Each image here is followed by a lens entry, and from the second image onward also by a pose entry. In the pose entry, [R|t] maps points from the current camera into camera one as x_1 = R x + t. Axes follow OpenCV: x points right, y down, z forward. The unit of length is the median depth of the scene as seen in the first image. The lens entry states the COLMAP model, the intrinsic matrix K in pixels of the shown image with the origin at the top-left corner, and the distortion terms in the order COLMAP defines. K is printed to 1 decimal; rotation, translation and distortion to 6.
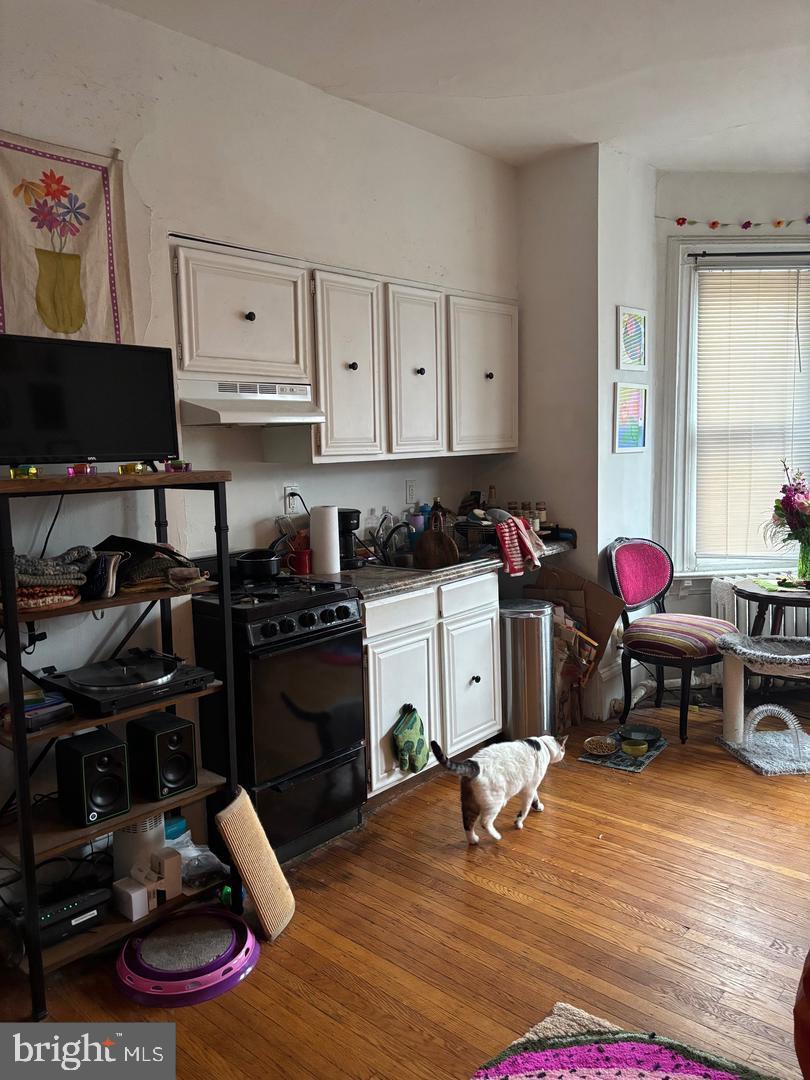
lens RADIAL K [[825.5, 0, 404.5], [0, 825.5, 536.4], [0, 0, 1]] dist [0.059225, -0.008468]
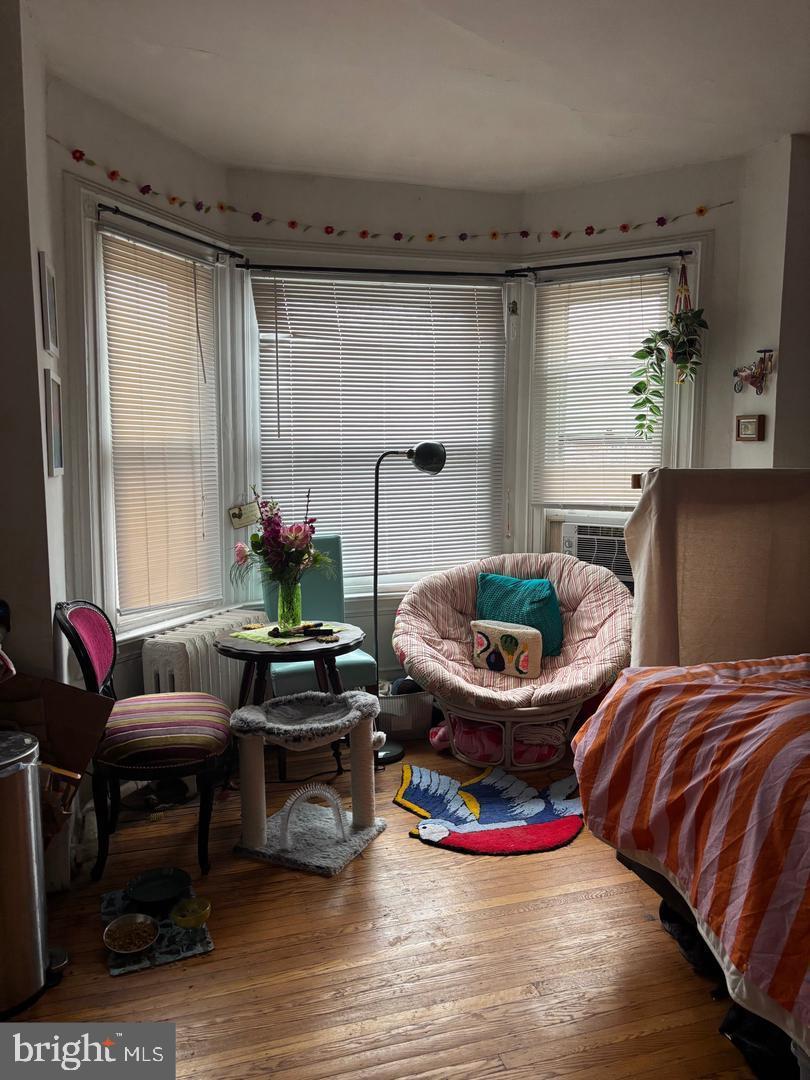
lens RADIAL K [[812.5, 0, 406.9], [0, 812.5, 545.1], [0, 0, 1]] dist [0.028266, -0.029394]
pose [[0.516832, -0.071507, 0.853095, -0.185432], [0.084311, 0.995913, 0.032399, -0.053128], [-0.851925, 0.055181, 0.520748, 0.521507]]
